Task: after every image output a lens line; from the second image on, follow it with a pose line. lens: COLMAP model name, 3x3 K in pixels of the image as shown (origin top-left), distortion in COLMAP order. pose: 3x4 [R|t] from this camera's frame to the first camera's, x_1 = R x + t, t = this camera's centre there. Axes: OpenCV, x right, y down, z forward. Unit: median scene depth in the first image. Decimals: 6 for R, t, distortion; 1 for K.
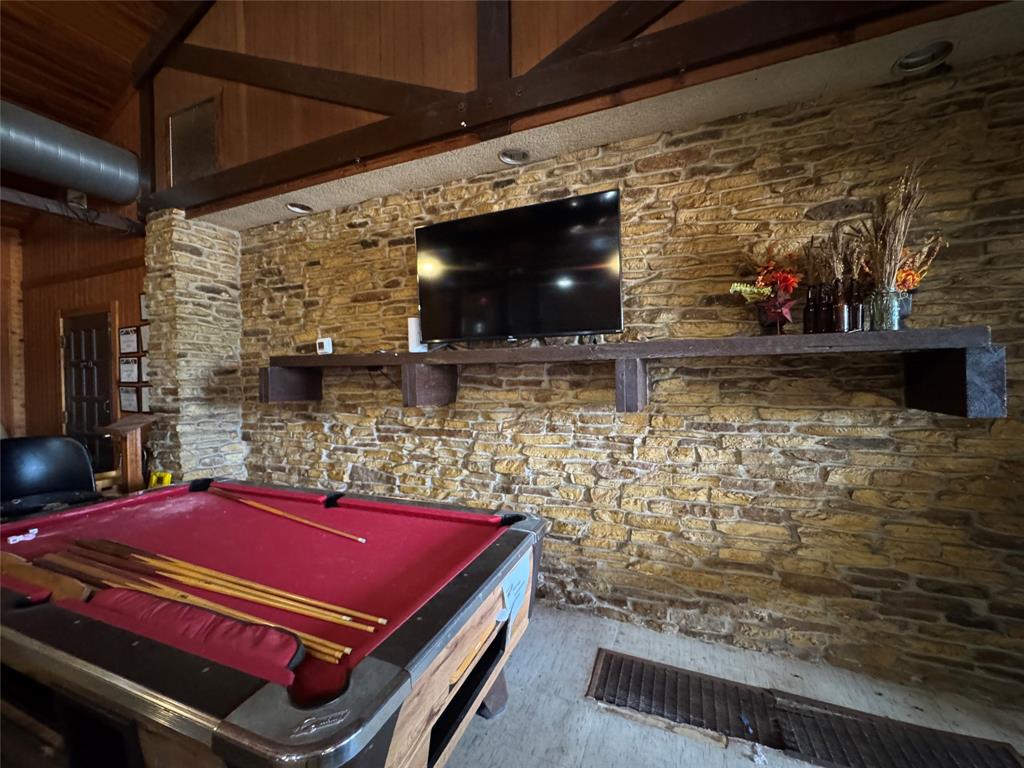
lens RADIAL K [[413.0, 0, 510.7], [0, 413.0, 382.3], [0, 0, 1]] dist [-0.004511, 0.001714]
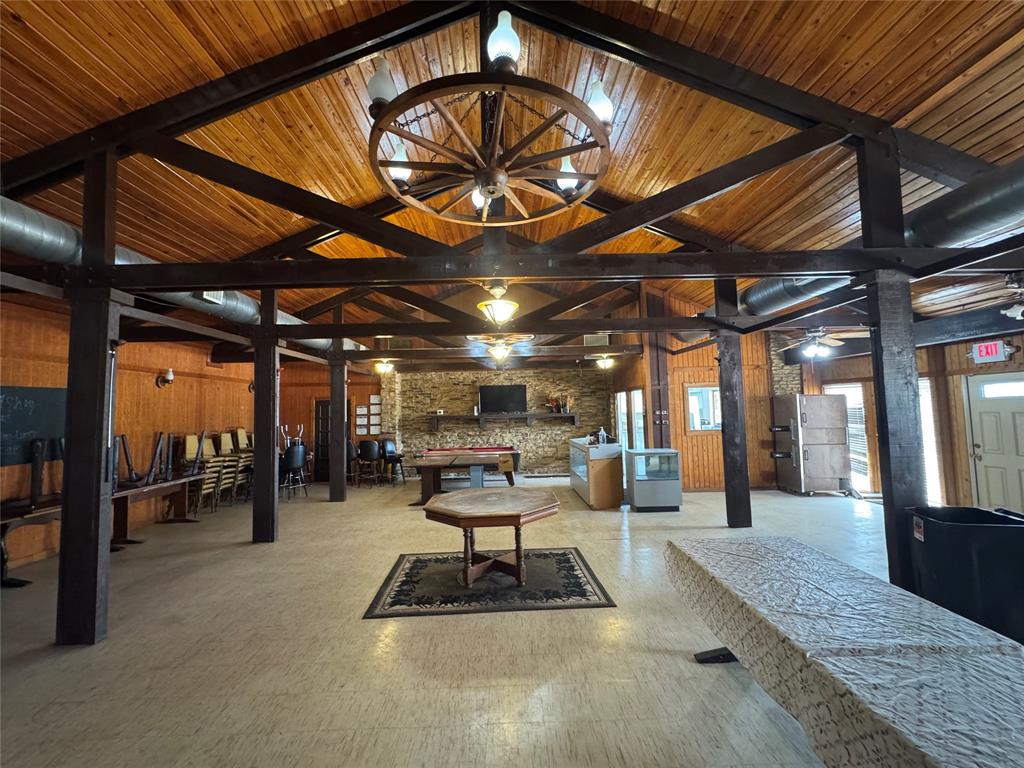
lens RADIAL K [[413.0, 0, 511.8], [0, 413.0, 384.3], [0, 0, 1]] dist [-0.004511, 0.001714]
pose [[0.912887, 0.015716, 0.407910, -1.690572], [0.018712, 0.996597, -0.080274, -0.044150], [-0.407784, 0.080914, 0.909486, -3.058385]]
